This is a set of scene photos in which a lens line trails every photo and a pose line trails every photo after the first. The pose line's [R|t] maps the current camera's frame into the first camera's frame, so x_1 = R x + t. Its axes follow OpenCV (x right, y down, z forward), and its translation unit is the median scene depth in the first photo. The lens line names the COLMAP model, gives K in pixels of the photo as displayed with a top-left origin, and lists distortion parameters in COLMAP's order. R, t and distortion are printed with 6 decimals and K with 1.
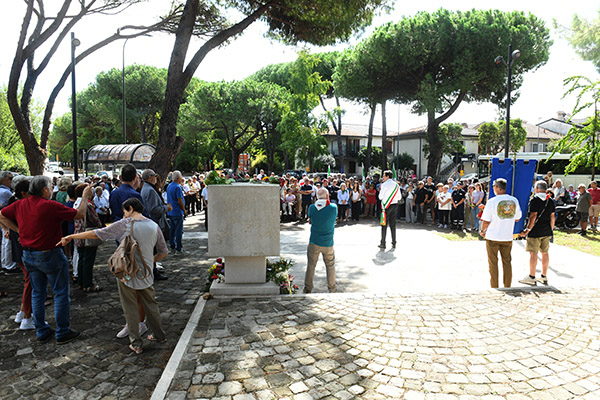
lens RADIAL K [[400.3, 0, 300.0], [0, 400.3, 200.0], [0, 0, 1]] dist [0.004505, 0.001105]
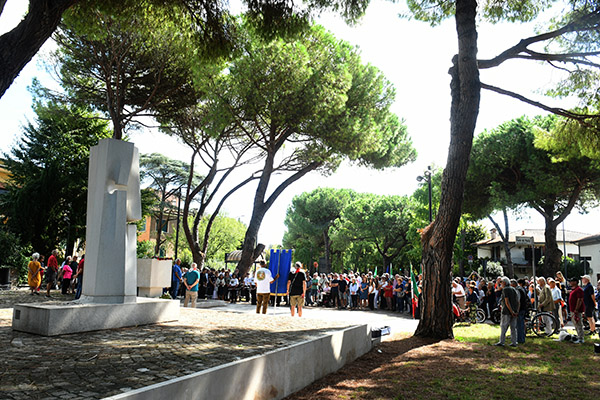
lens RADIAL K [[400.3, 0, 300.0], [0, 400.3, 200.0], [0, 0, 1]] dist [0.004505, 0.001105]
pose [[0.871392, -0.066135, -0.486109, 0.214328], [-0.067654, 0.965205, -0.252591, 0.018999], [0.485900, 0.252993, 0.836598, -0.075653]]
